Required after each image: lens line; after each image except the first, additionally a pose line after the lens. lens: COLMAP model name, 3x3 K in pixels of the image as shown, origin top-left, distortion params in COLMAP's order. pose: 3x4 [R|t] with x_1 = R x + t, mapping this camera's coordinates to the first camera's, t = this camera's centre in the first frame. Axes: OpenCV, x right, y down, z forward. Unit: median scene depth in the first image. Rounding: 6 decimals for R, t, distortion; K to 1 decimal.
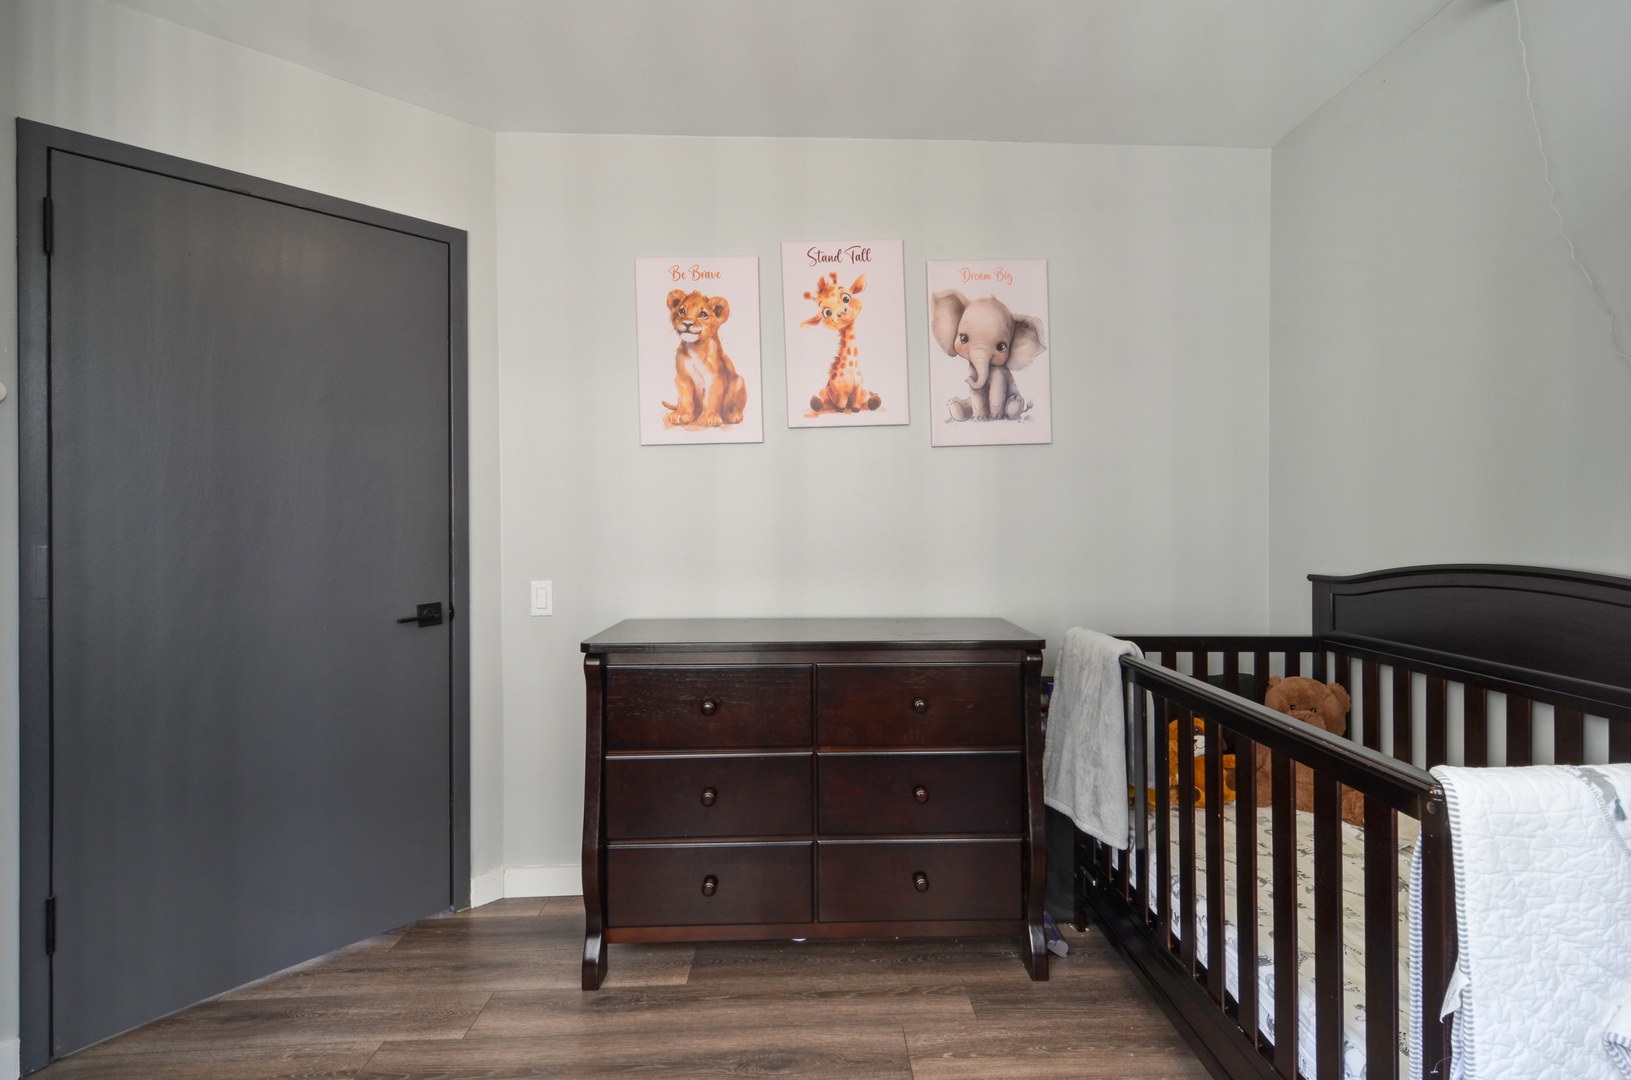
lens RADIAL K [[788.3, 0, 815.2], [0, 788.3, 525.6], [0, 0, 1]] dist [0.011593, -0.031575]
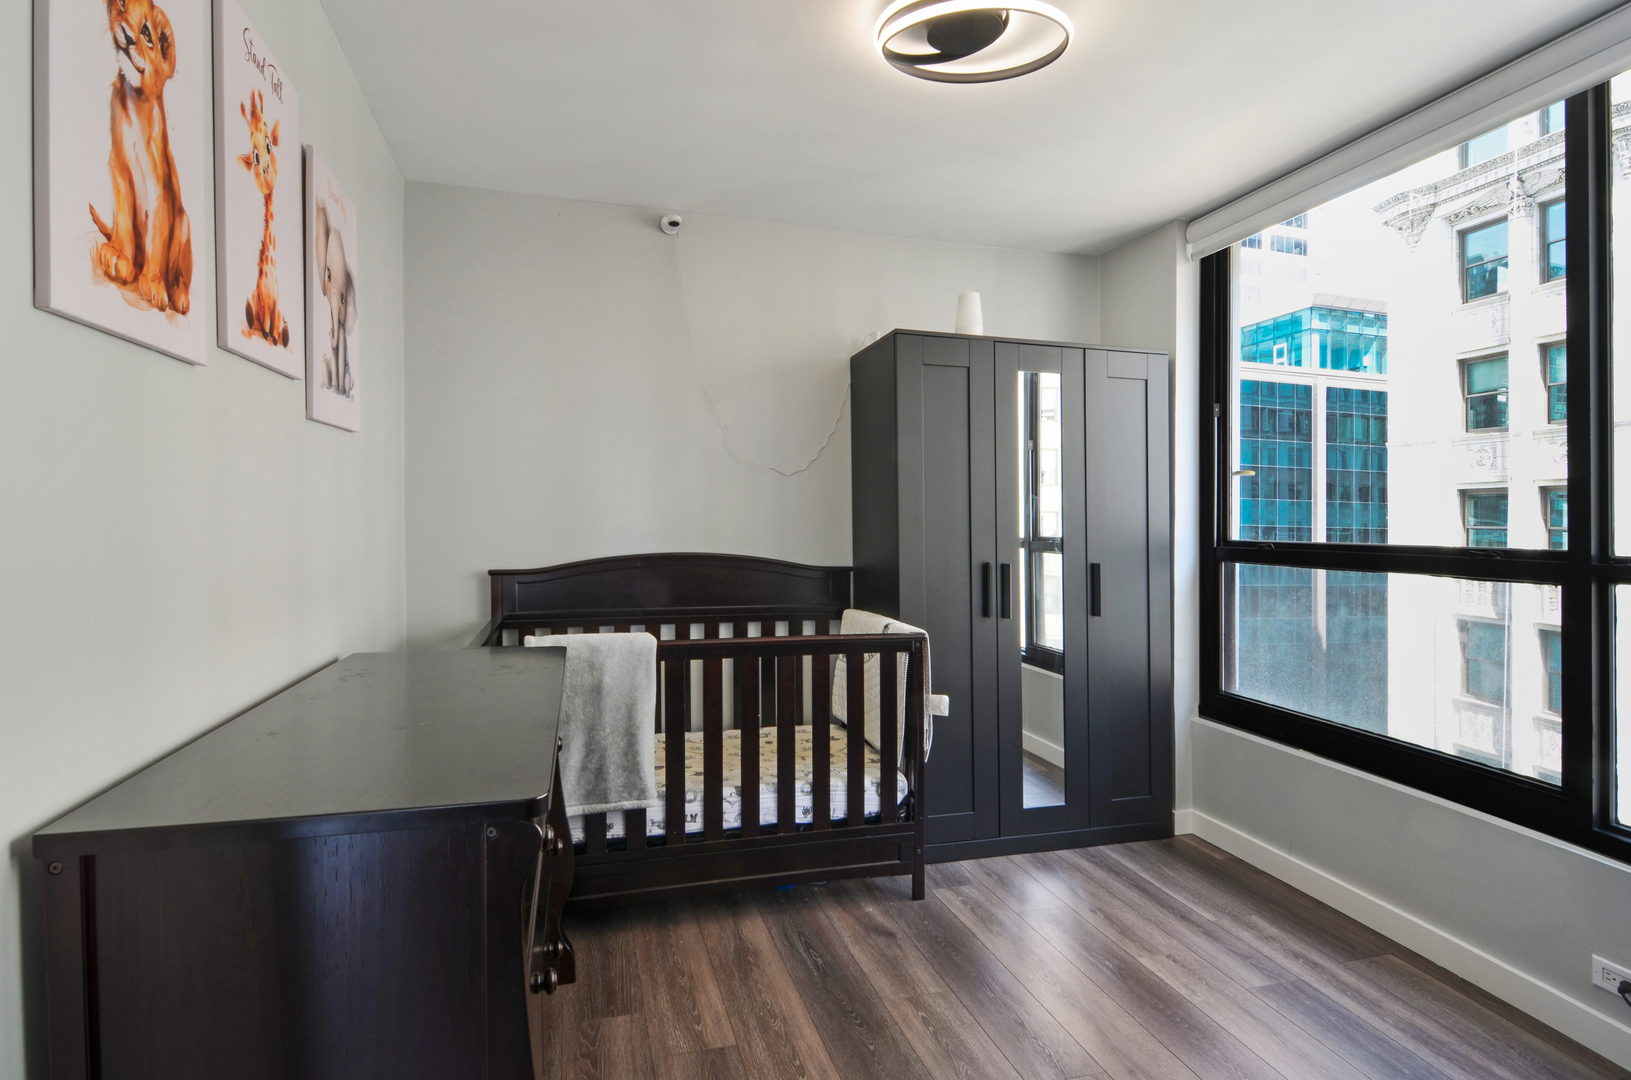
lens RADIAL K [[802.3, 0, 782.0], [0, 802.3, 529.8], [0, 0, 1]] dist [0.002341, -0.000063]
pose [[-0.212988, -0.003825, 0.977047, -0.627675], [0.001098, 0.999991, 0.004155, -0.006609], [-0.977054, 0.001958, -0.212982, 0.761400]]
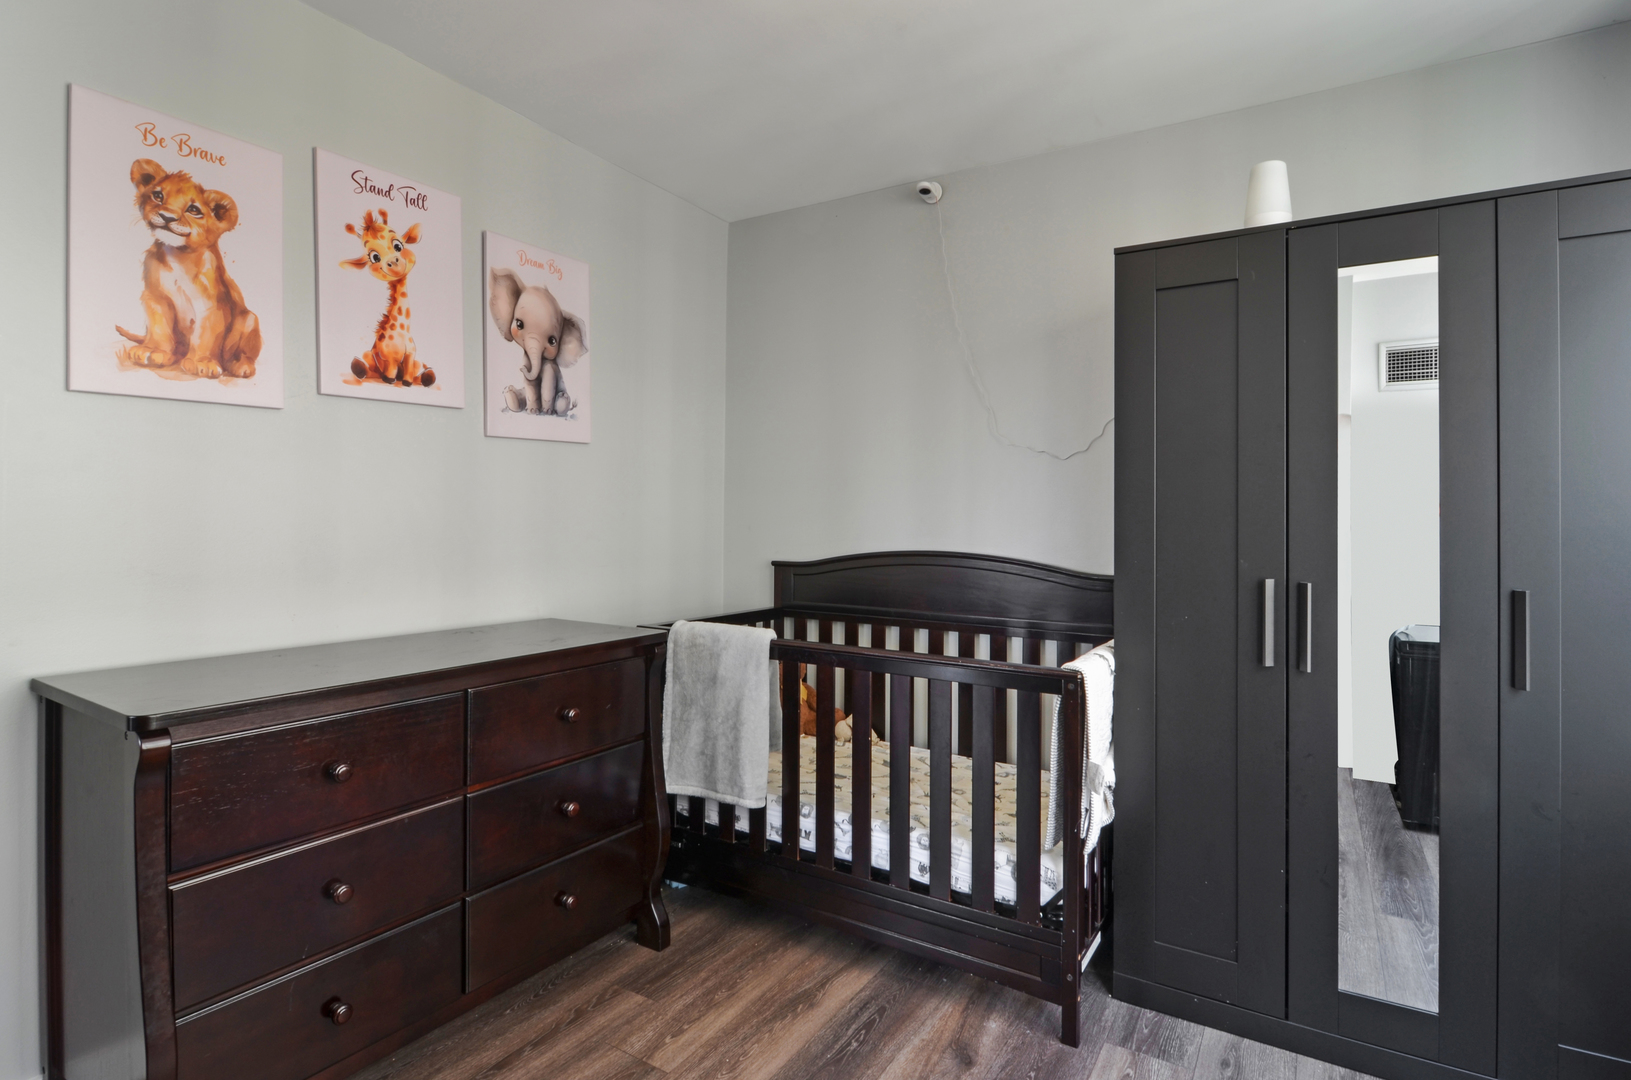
lens RADIAL K [[804.1, 0, 823.9], [0, 804.1, 516.1], [0, 0, 1]] dist [0.001702, -0.010525]
pose [[0.554941, 0.012054, 0.831803, -0.409047], [-0.008280, 0.999926, -0.008966, -0.003413], [-0.831849, -0.001911, 0.554999, 0.168471]]
